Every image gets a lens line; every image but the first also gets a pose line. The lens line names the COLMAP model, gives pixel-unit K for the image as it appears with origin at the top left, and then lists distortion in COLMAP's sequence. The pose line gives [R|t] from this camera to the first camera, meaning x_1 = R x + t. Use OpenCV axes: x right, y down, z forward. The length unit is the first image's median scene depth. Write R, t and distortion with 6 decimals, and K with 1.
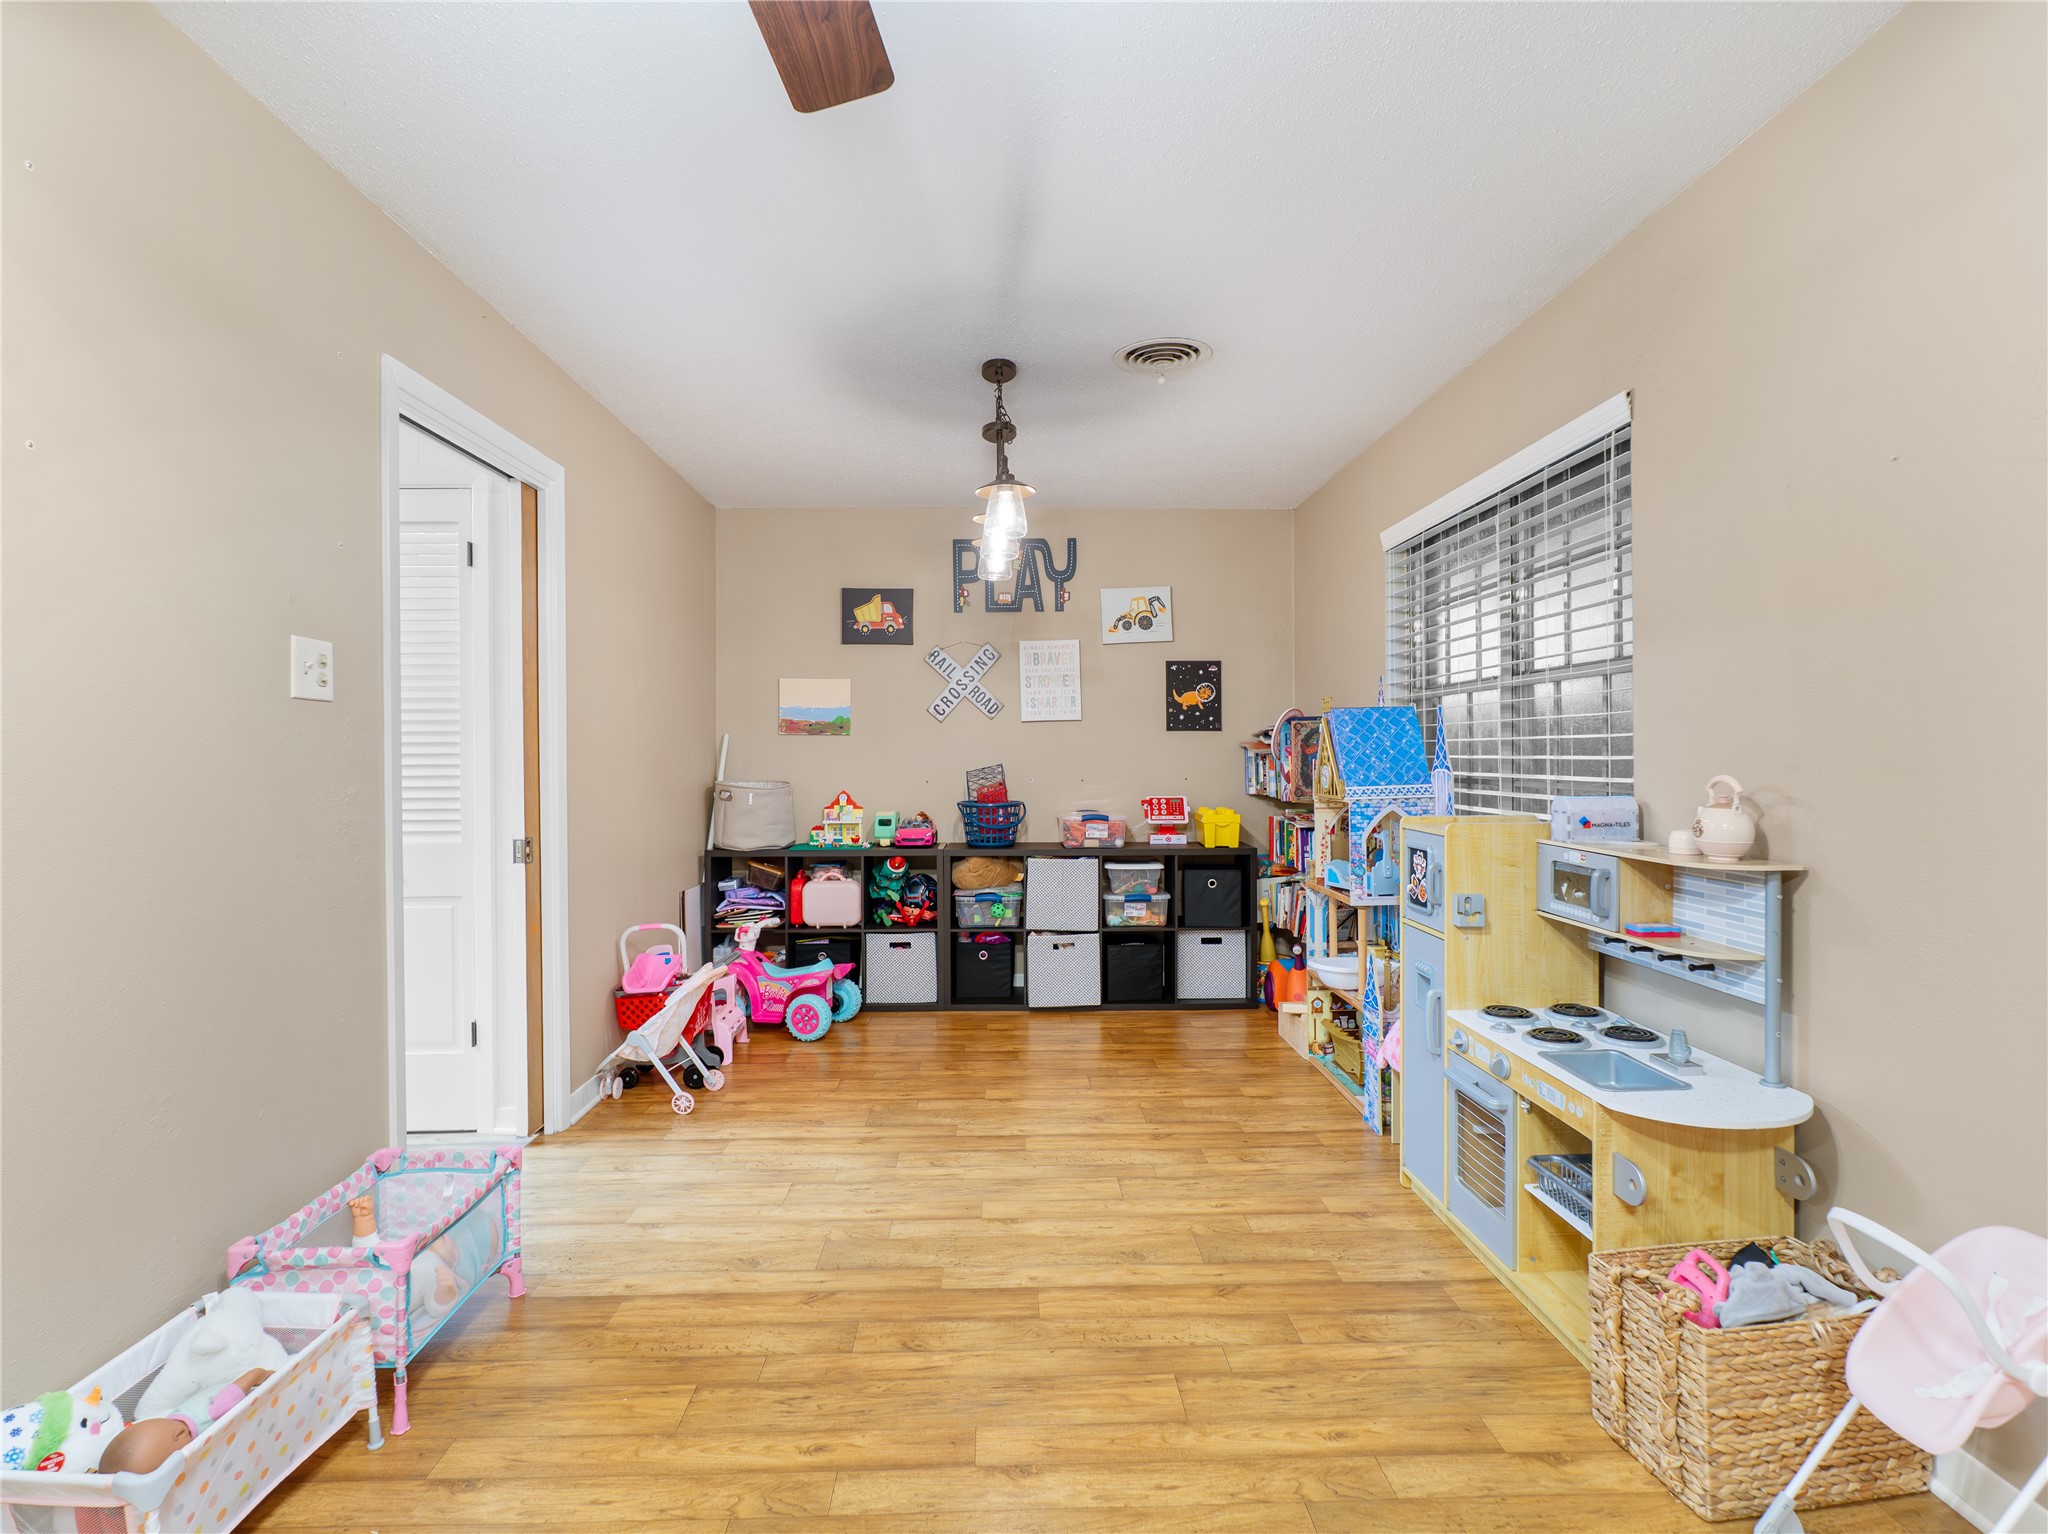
lens RADIAL K [[1000.0, 0, 1025.9], [0, 1000.0, 771.5], [0, 0, 1]] dist [0.010373, -0.000182]
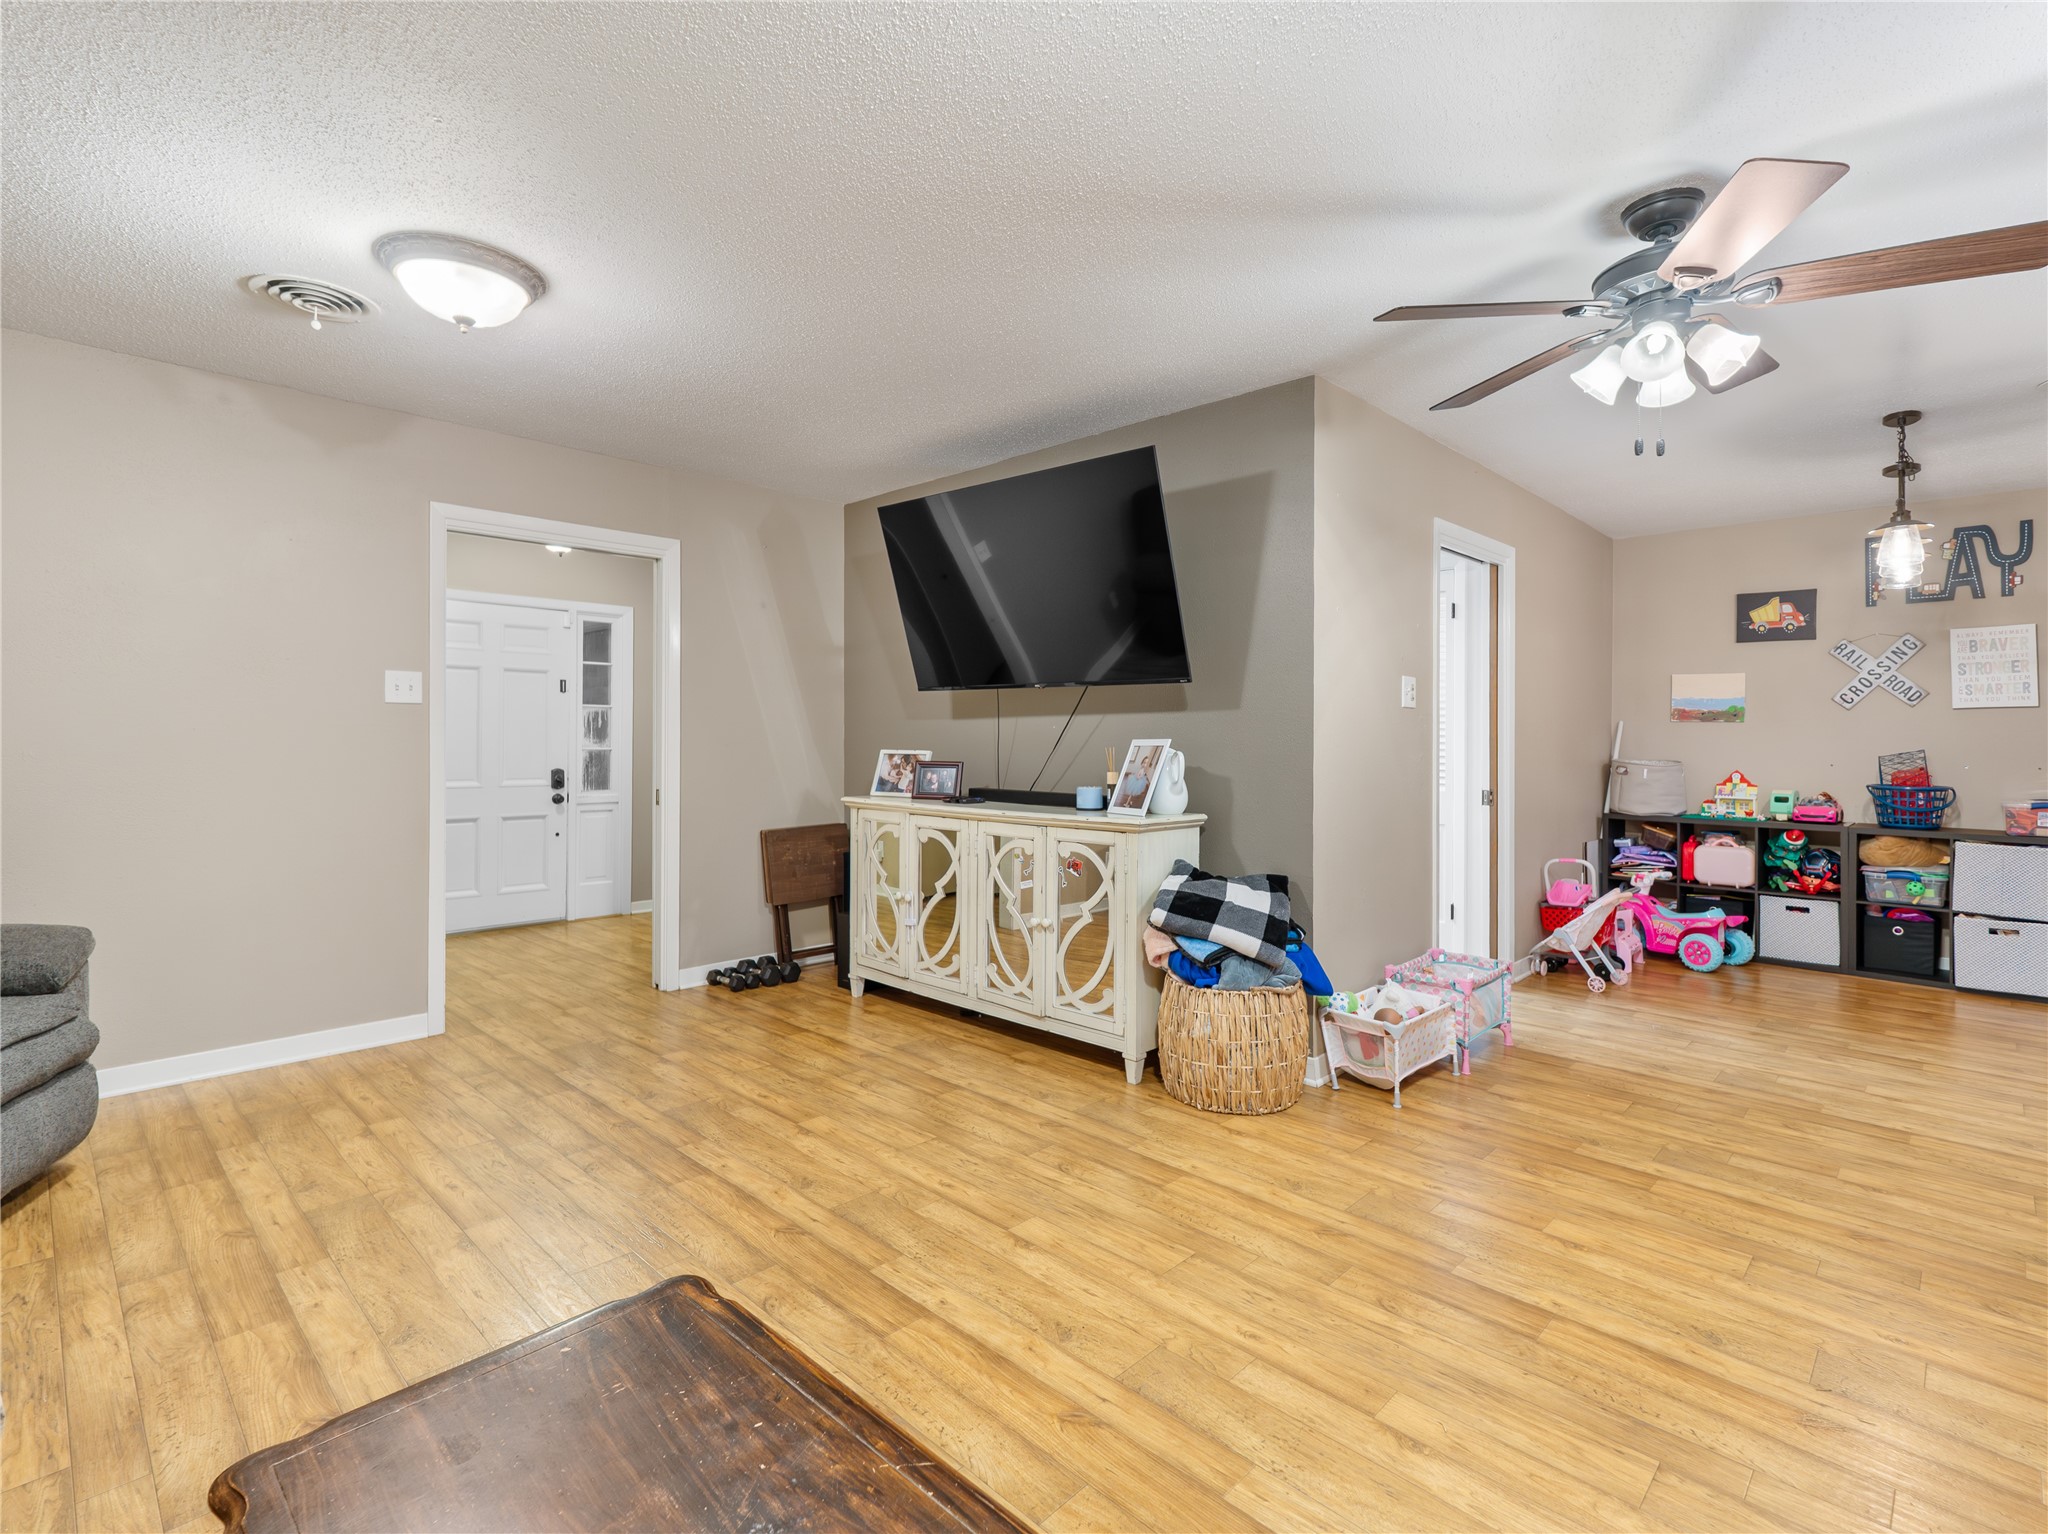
lens RADIAL K [[1000.0, 0, 1012.7], [0, 1000.0, 724.1], [0, 0, 1]] dist [0.010373, -0.000182]
pose [[0.694591, 0.003134, -0.719398, 0.080866], [-0.022890, 0.999581, -0.017745, 0.006593], [0.719041, 0.028792, 0.694371, -0.459893]]
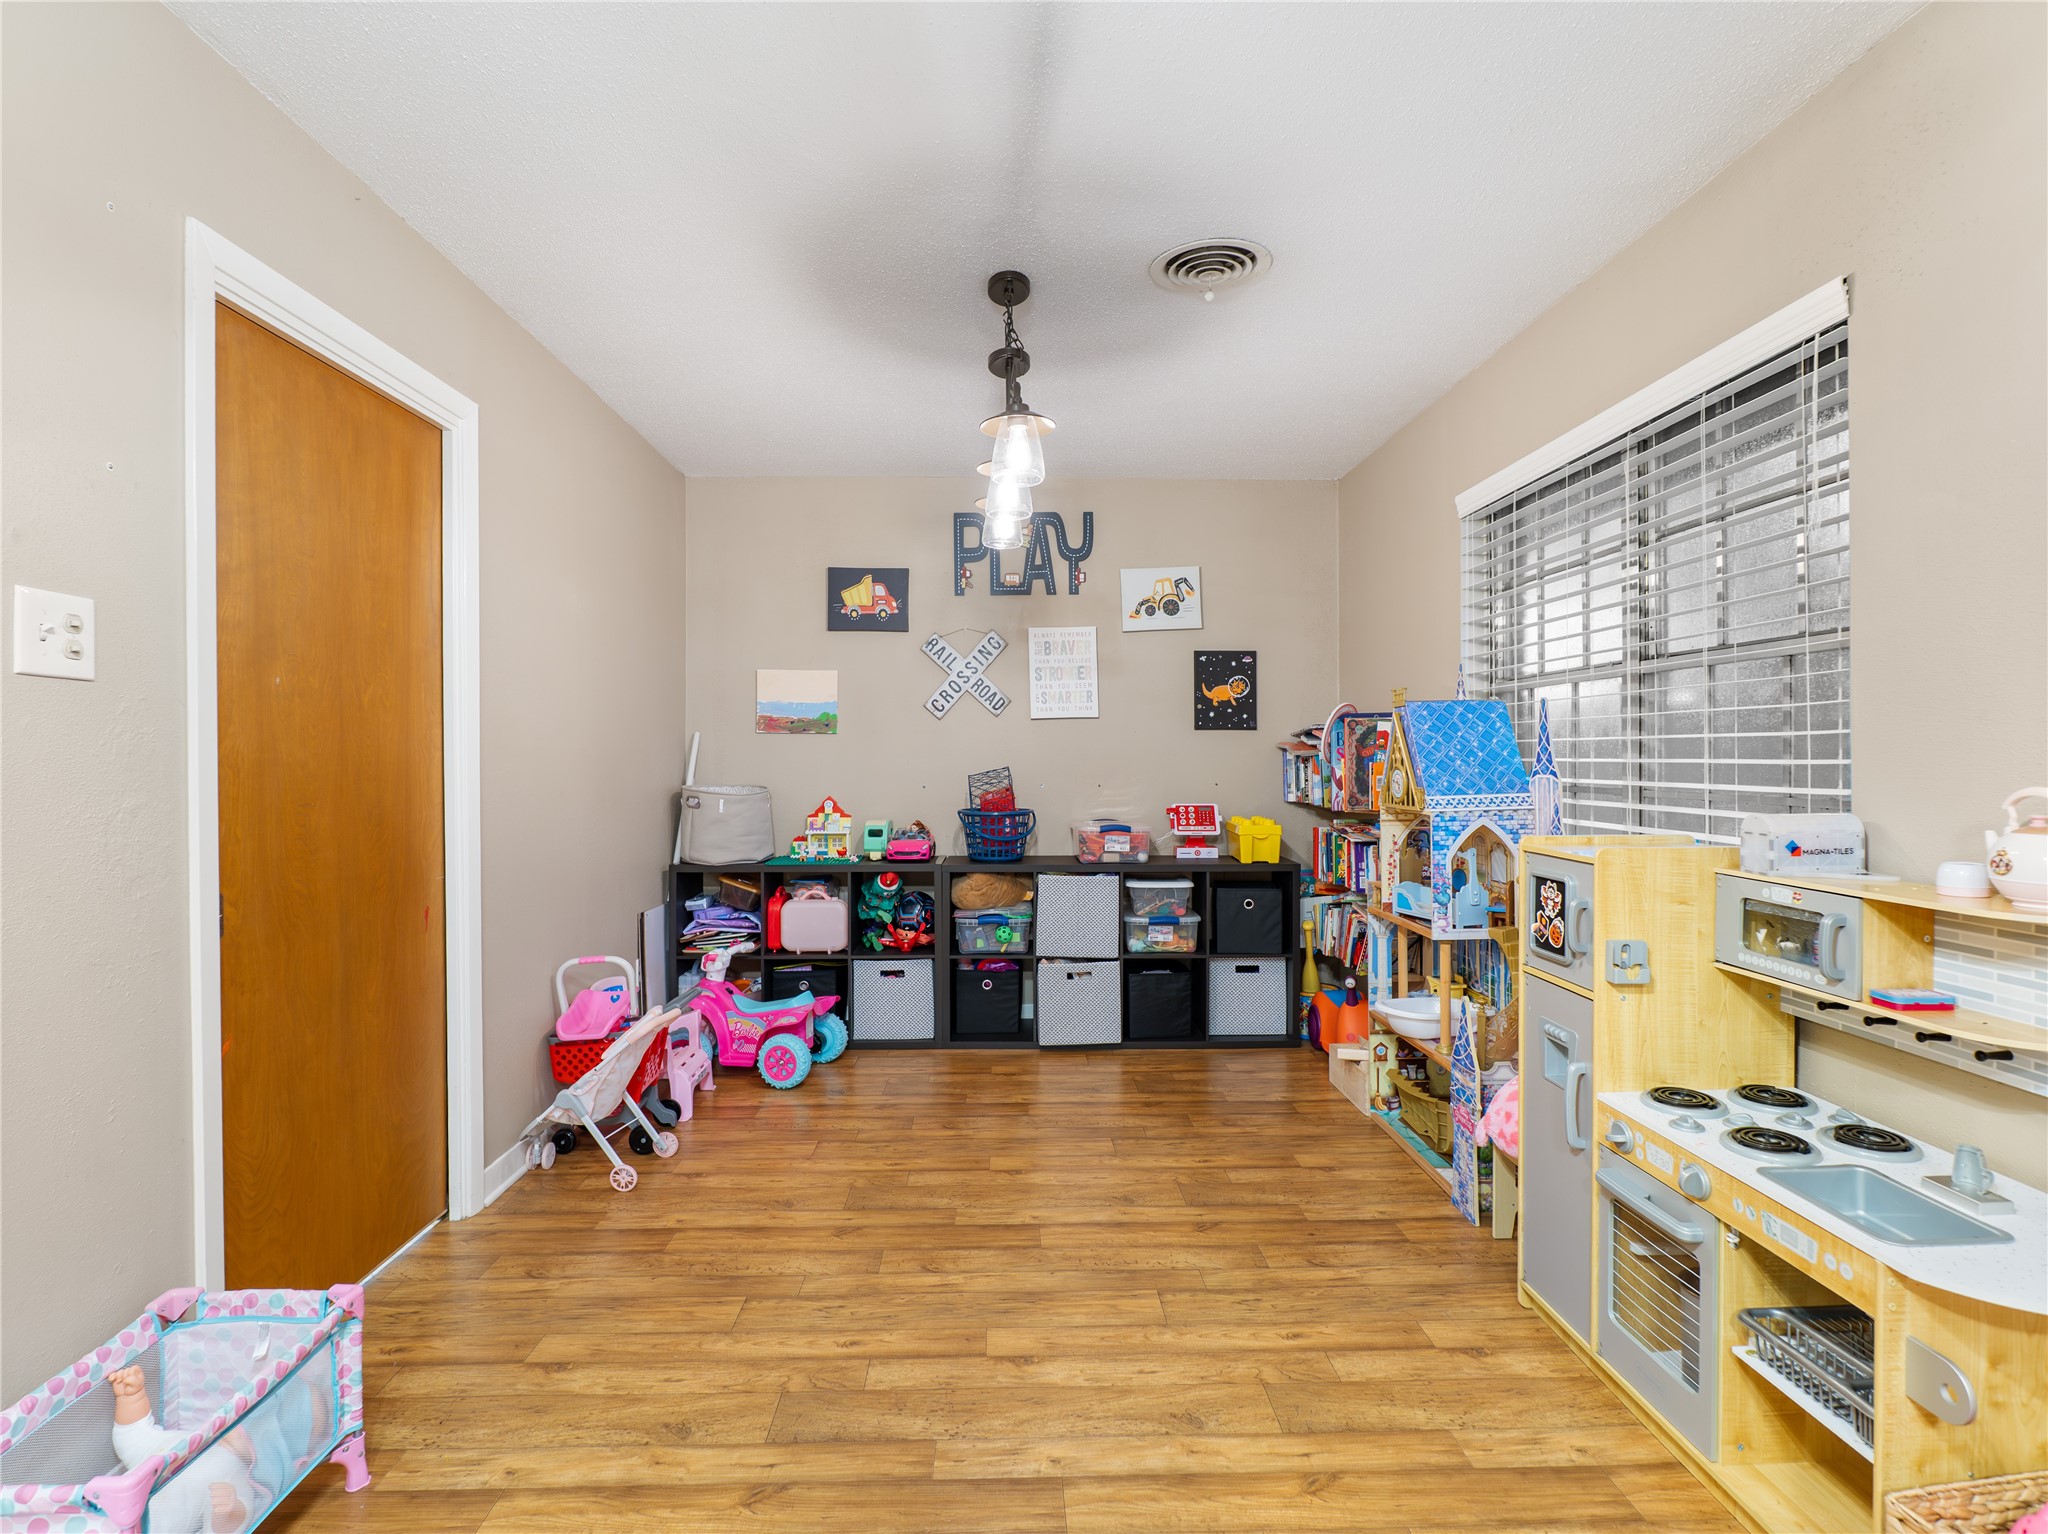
lens RADIAL K [[1000.0, 0, 1030.0], [0, 1000.0, 770.6], [0, 0, 1]] dist [0.010373, -0.000182]
pose [[0.999996, 0.002192, 0.001731, -0.007642], [-0.002187, 0.999994, -0.002708, -0.002148], [-0.001737, 0.002704, 0.999995, 0.134623]]
